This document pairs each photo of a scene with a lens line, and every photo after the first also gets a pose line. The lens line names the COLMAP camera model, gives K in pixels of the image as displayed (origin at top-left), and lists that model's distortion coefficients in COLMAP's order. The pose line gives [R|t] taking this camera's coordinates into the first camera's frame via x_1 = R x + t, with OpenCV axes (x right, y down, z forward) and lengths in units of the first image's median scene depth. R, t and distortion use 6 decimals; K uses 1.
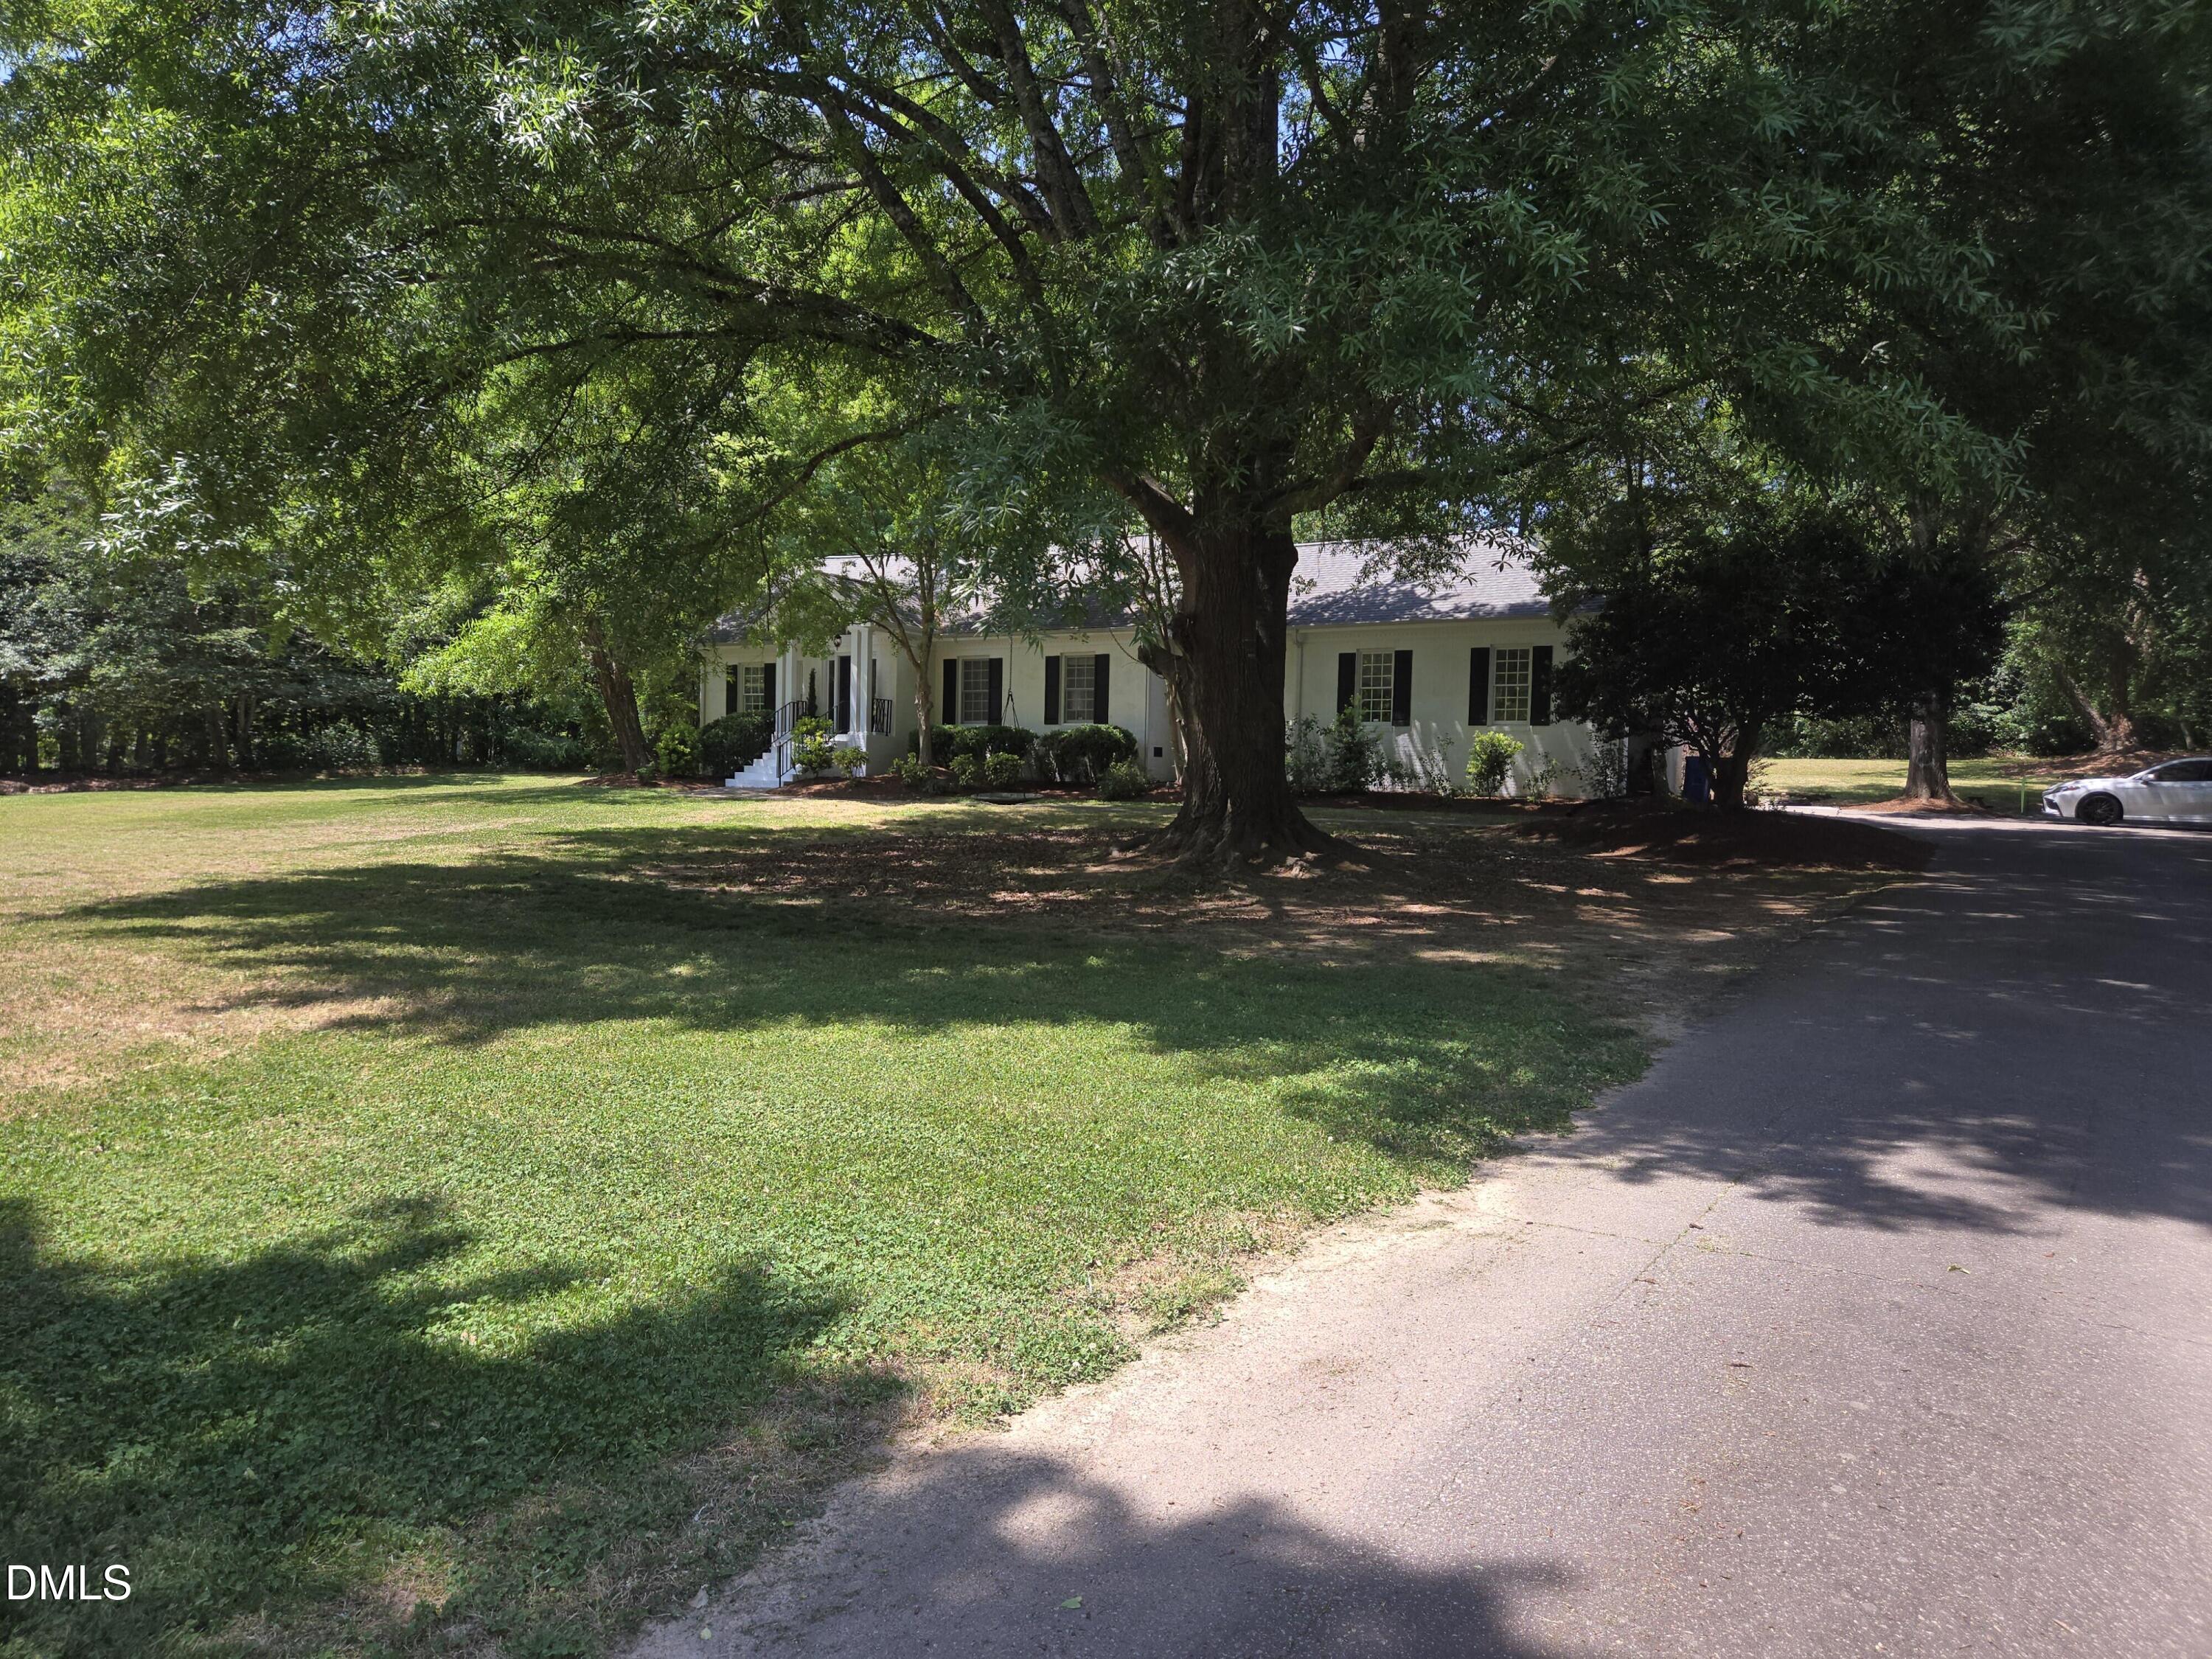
lens RADIAL K [[1492.4, 0, 1106.0], [0, 1492.4, 829.5], [0, 0, 1]] dist [0.090996, -0.096451]
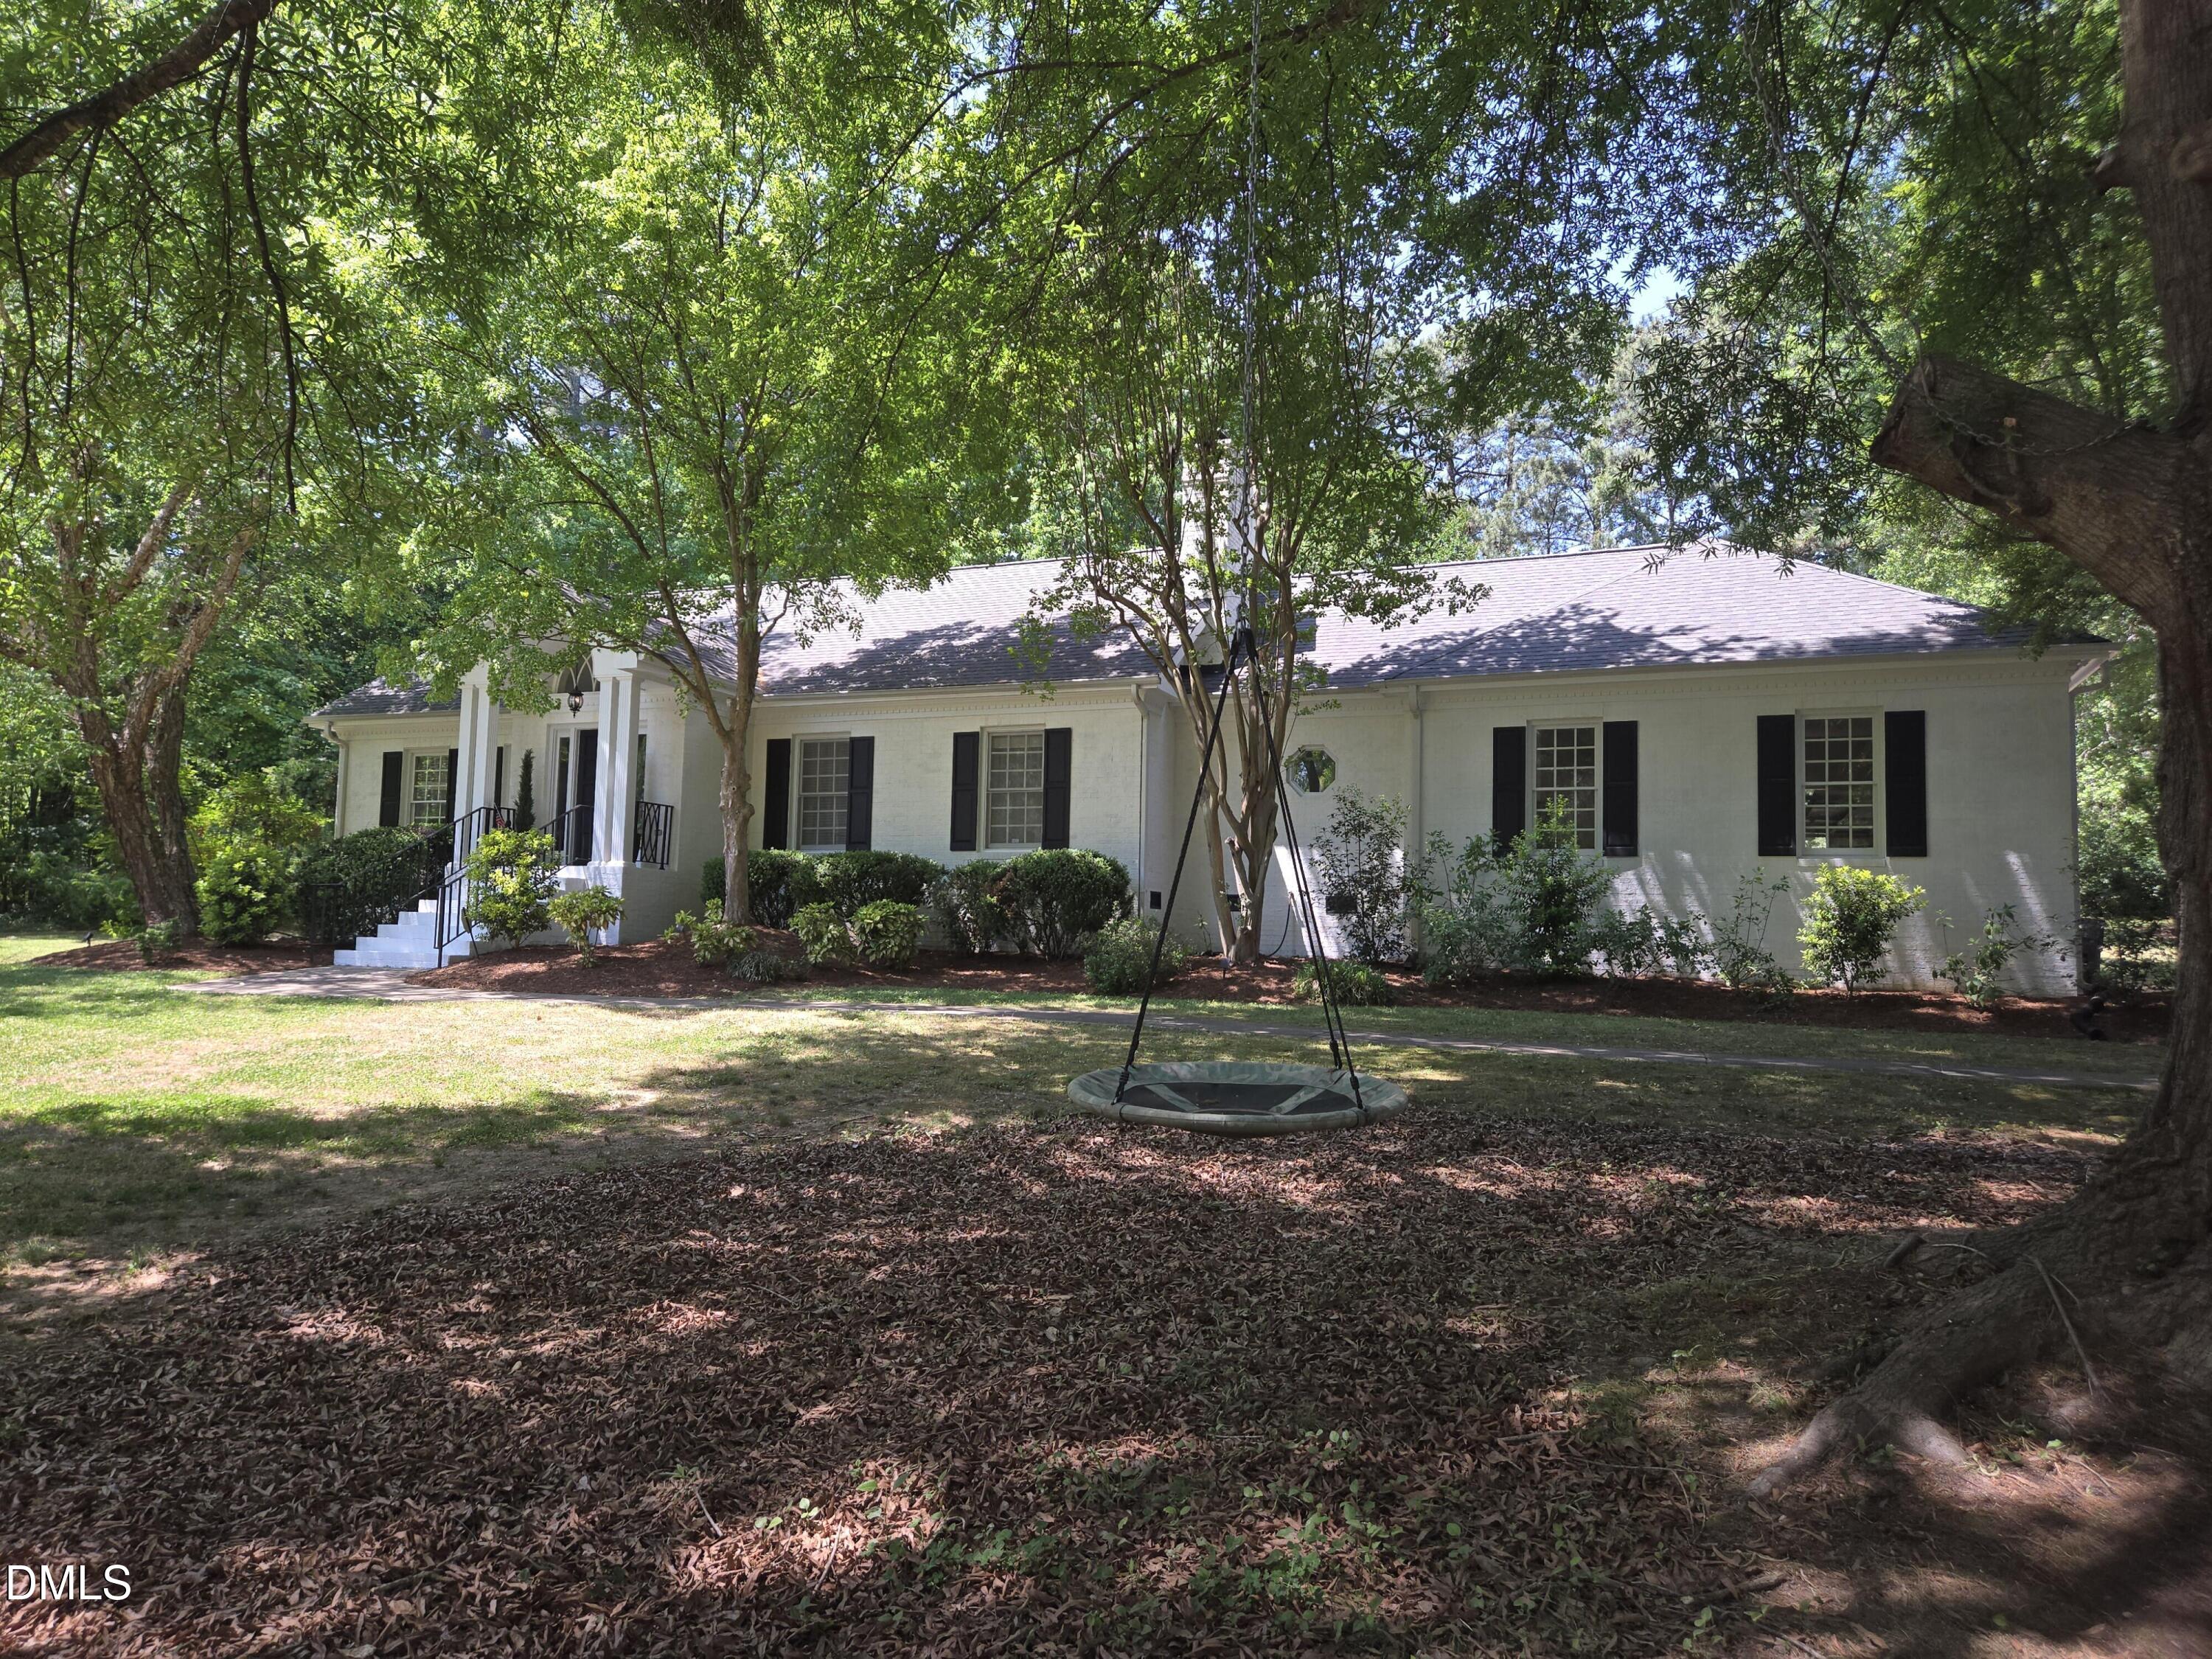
lens RADIAL K [[1492.4, 0, 1106.0], [0, 1492.4, 829.5], [0, 0, 1]] dist [0.090996, -0.096451]
pose [[0.989641, 0.011505, 0.143101, -0.066755], [0.002684, 0.995127, -0.098570, -0.023107], [-0.143537, 0.097933, 0.984787, 0.448200]]
